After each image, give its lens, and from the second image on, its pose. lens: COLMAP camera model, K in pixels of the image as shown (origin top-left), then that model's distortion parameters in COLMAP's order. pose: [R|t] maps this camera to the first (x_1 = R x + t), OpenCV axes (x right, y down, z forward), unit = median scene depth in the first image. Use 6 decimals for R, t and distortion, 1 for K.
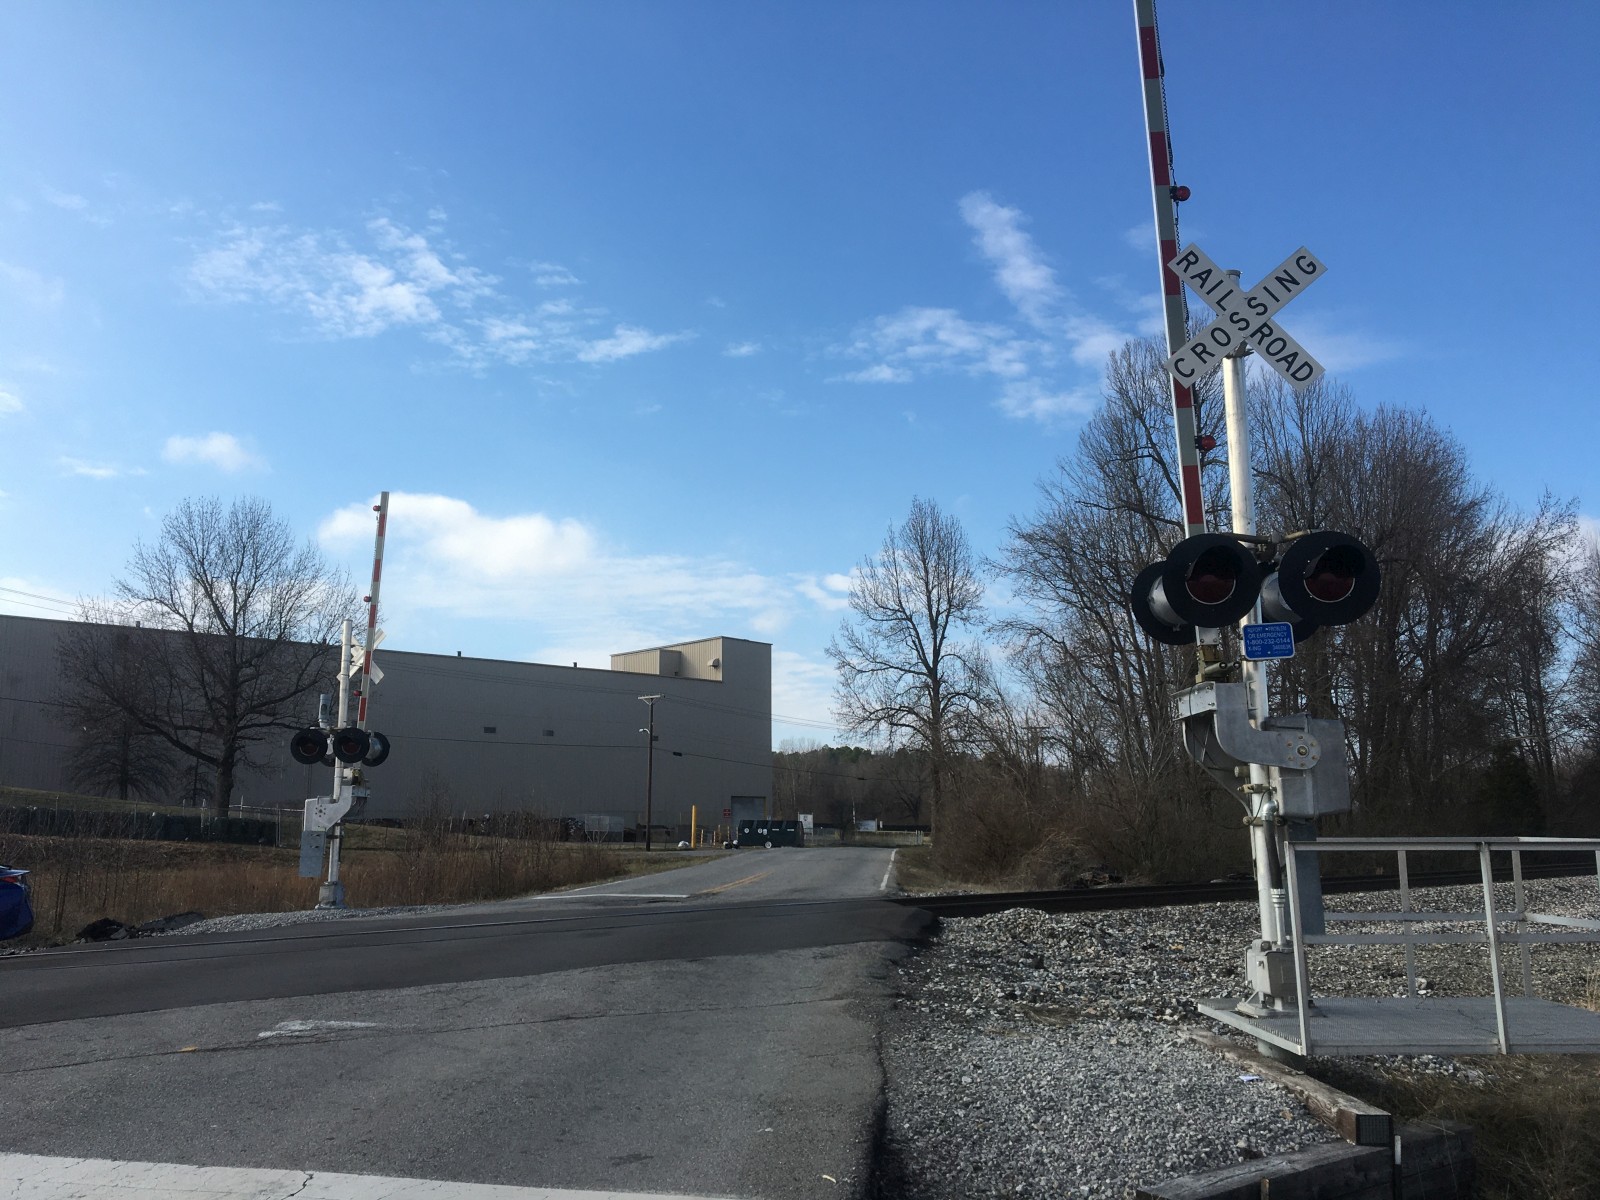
lens RADIAL K [[1335.2, 0, 794.7], [0, 1335.2, 598.5], [0, 0, 1]] dist [0.095247, -0.165507]
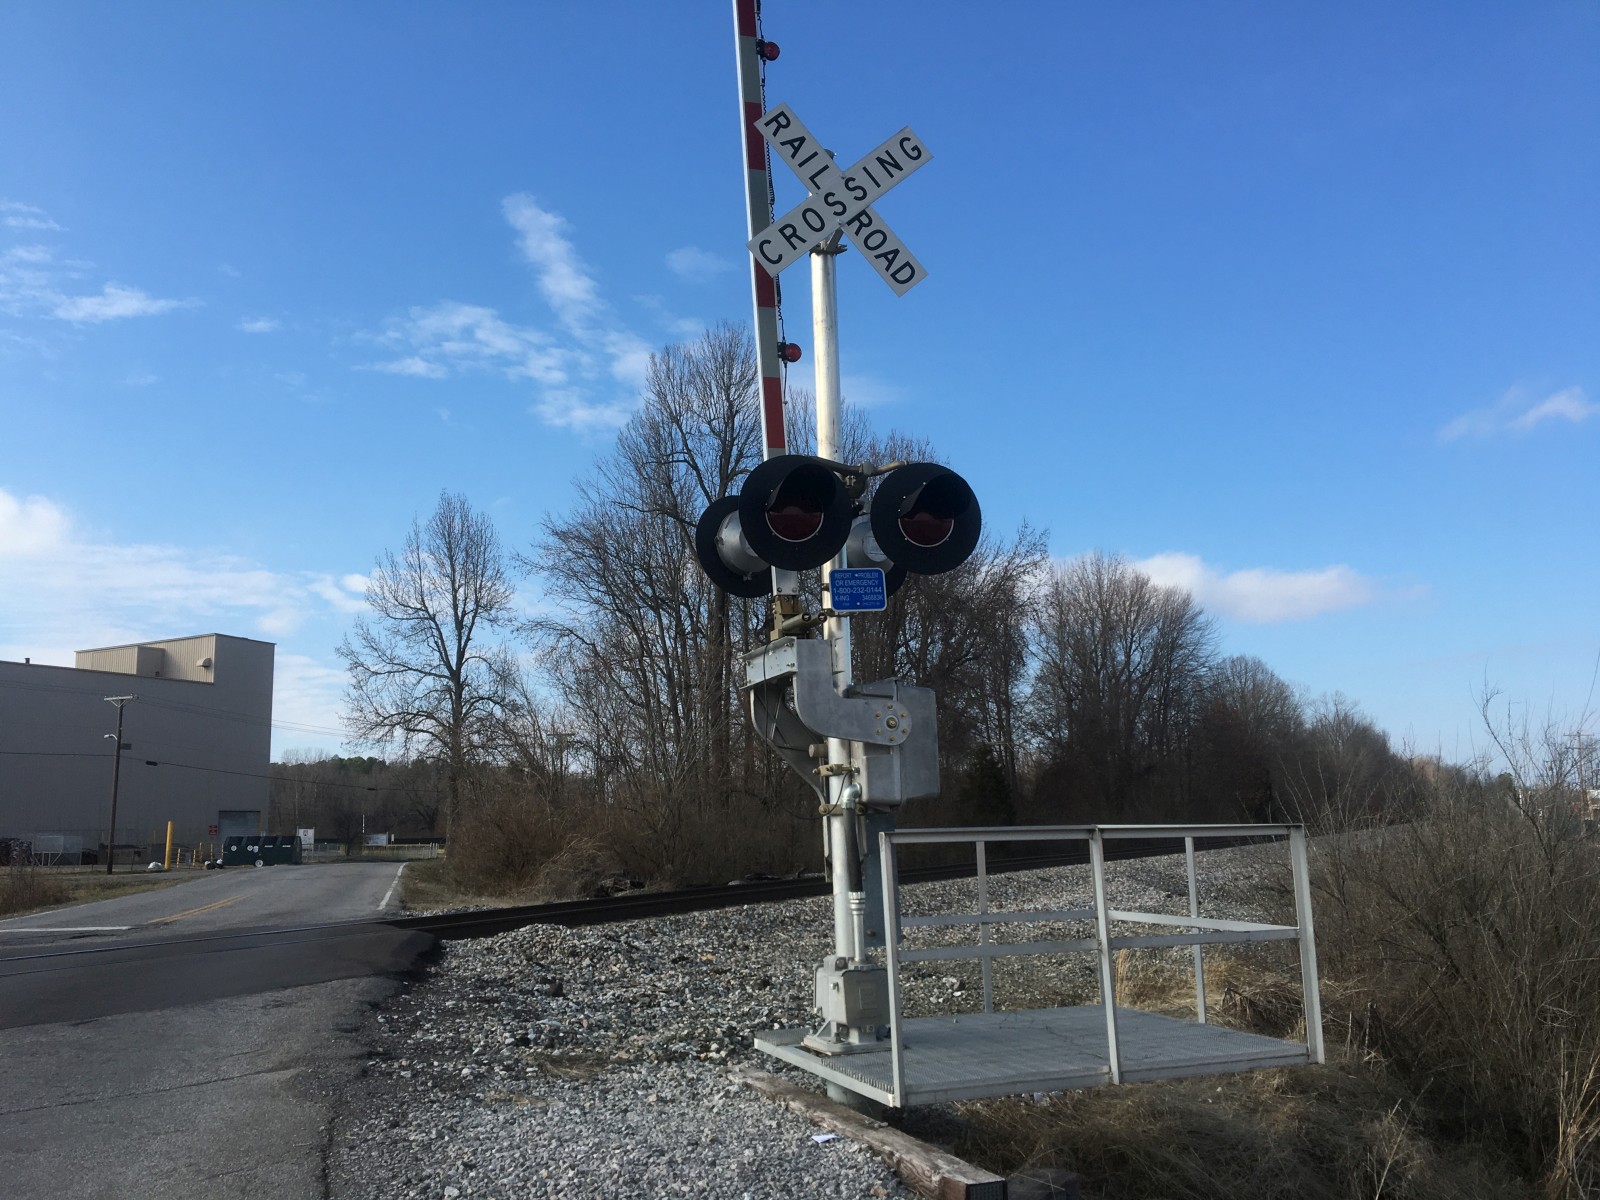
lens RADIAL K [[1330.7, 0, 795.2], [0, 1330.7, 588.3], [0, 0, 1]] dist [0.070829, -0.107769]
pose [[0.939275, 0.041223, 0.340681, 0.005310], [-0.036236, 0.999123, -0.020993, 0.006719], [-0.341247, 0.007373, 0.939945, 0.034129]]
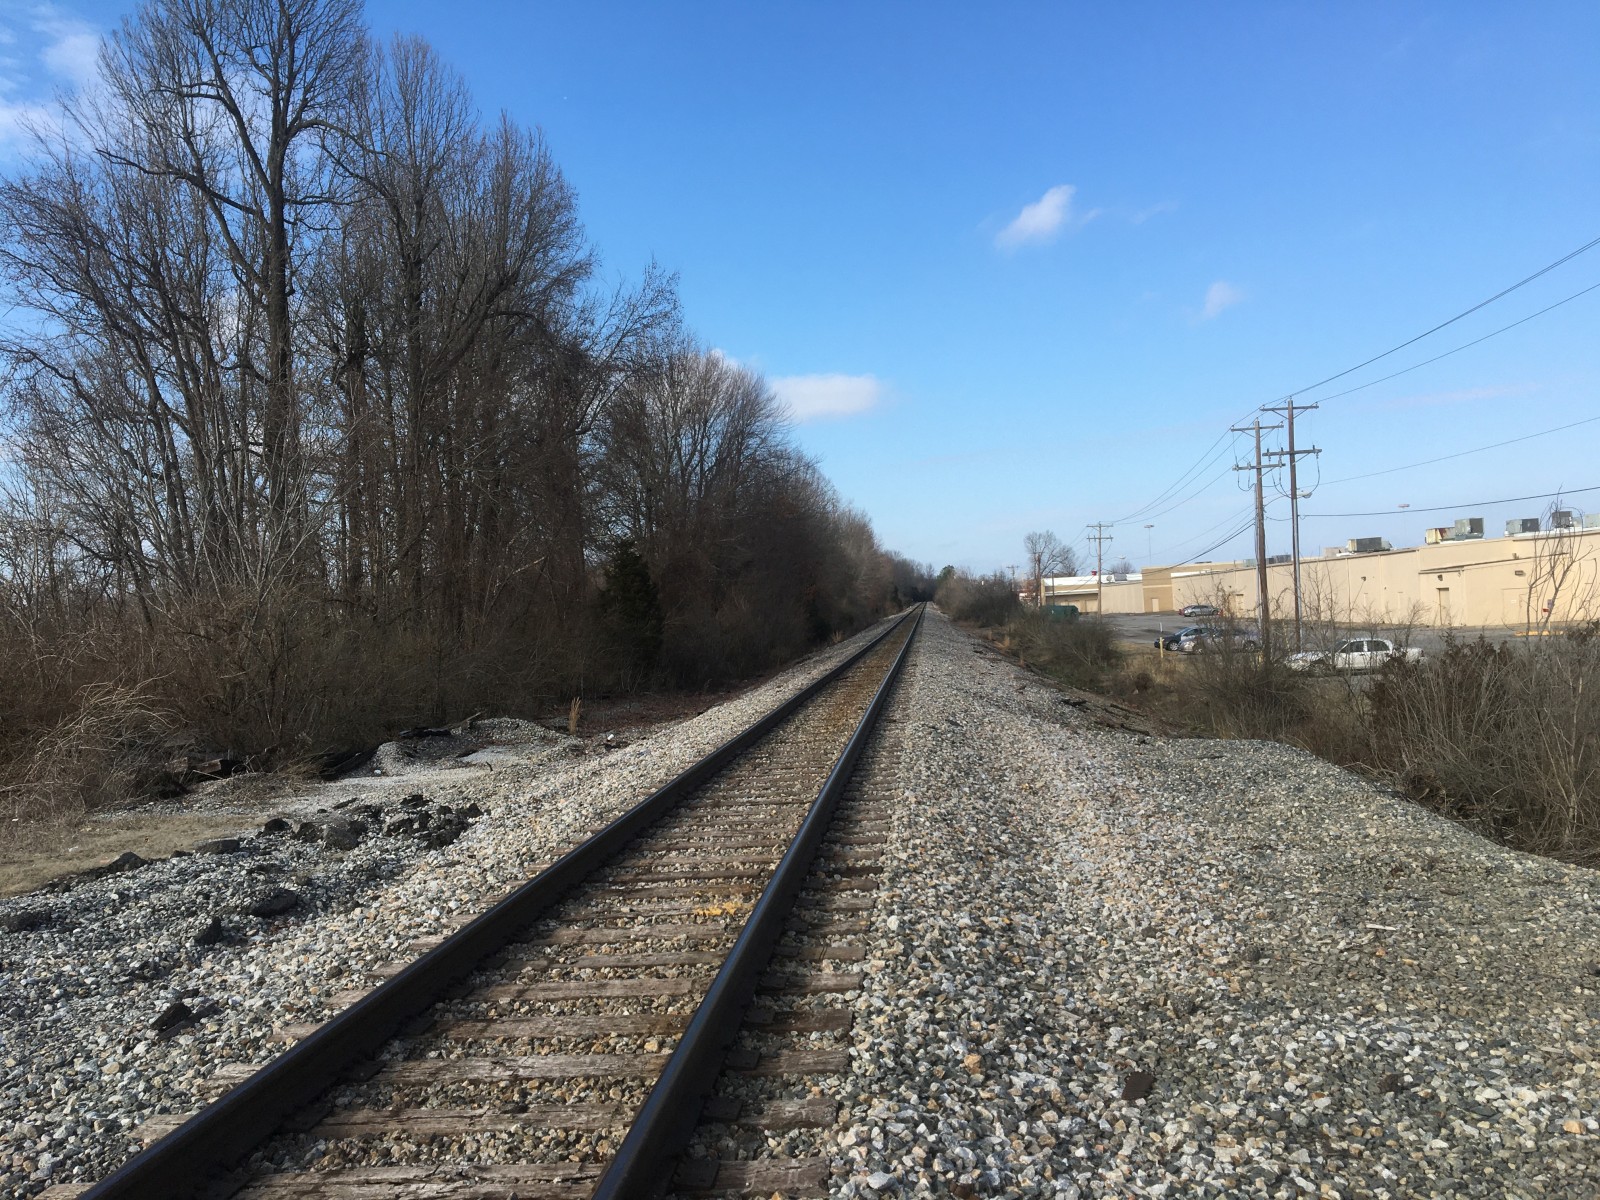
lens RADIAL K [[1335.2, 0, 794.7], [0, 1335.2, 598.5], [0, 0, 1]] dist [0.095247, -0.165507]
pose [[0.751643, -0.035378, 0.658621, 0.031950], [-0.056462, 0.991444, 0.117692, 0.040267], [-0.657149, -0.125649, 0.743214, 0.286313]]
